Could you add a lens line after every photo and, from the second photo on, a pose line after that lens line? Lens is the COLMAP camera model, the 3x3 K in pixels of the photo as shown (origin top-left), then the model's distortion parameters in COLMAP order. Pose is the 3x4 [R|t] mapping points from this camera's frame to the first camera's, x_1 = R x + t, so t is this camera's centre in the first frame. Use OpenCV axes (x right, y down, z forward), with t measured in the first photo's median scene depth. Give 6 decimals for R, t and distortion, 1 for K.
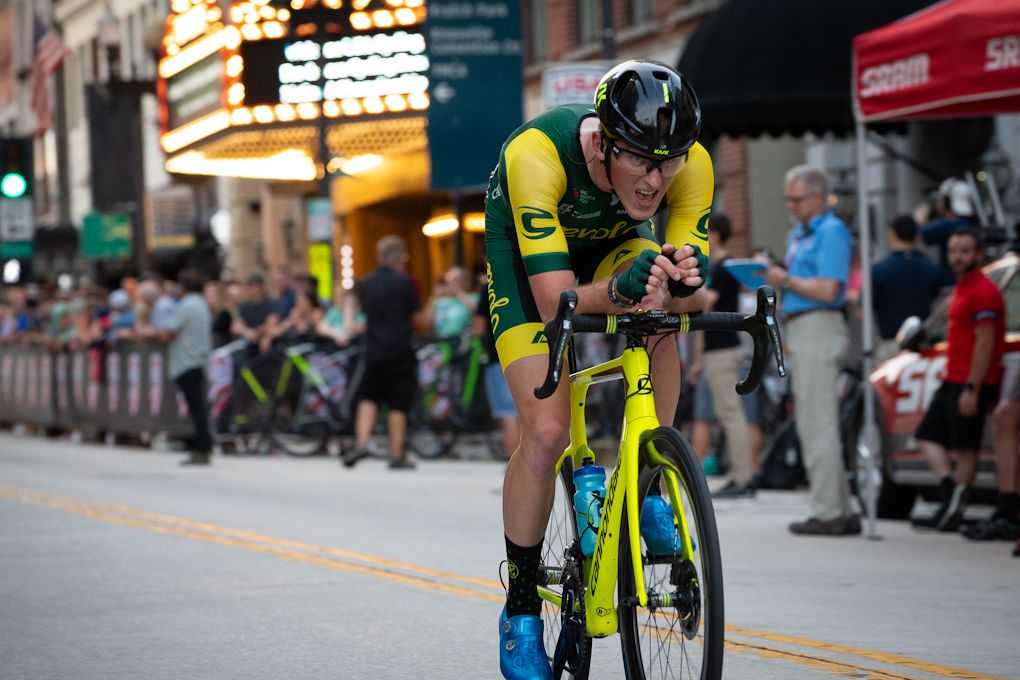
lens RADIAL K [[4431.3, 0, 509.9], [0, 4431.3, 339.9], [0, 0, 1]] dist [0.180429, 0.000000]
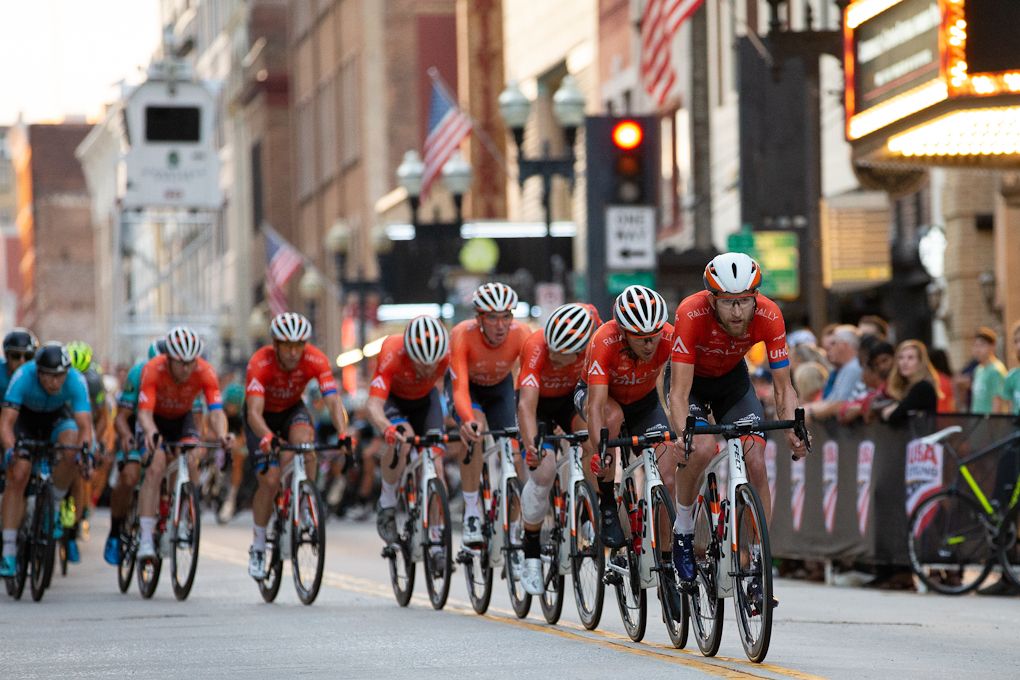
lens RADIAL K [[5854.4, 0, 510.3], [0, 5854.4, 339.3], [0, 0, 1]] dist [-2.778780, 0.000000]
pose [[0.990894, 0.022689, -0.132717, -0.012575], [-0.025144, 0.999542, -0.016851, 0.003603], [0.132274, 0.020035, 0.991011, 0.132189]]
